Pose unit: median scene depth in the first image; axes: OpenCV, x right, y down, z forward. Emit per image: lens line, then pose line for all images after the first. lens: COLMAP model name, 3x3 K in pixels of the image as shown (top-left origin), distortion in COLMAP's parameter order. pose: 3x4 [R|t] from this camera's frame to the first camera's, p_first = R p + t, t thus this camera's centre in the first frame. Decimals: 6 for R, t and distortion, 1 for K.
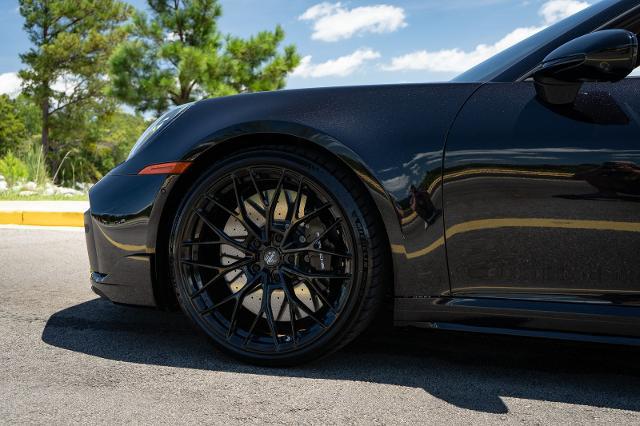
lens RADIAL K [[834.7, 0, 320.6], [0, 834.7, 219.5], [0, 0, 1]] dist [-0.001100, 0.078920]
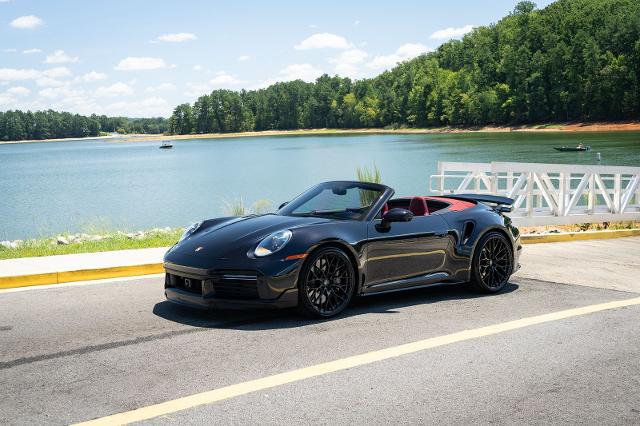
lens RADIAL K [[778.0, 0, 319.9], [0, 778.0, 216.8], [0, 0, 1]] dist [0.012595, 0.038528]
pose [[0.488793, -0.059342, 0.870379, -0.308285], [0.065404, 0.997369, 0.031270, -0.036104], [-0.869944, 0.041642, 0.491388, -0.053778]]
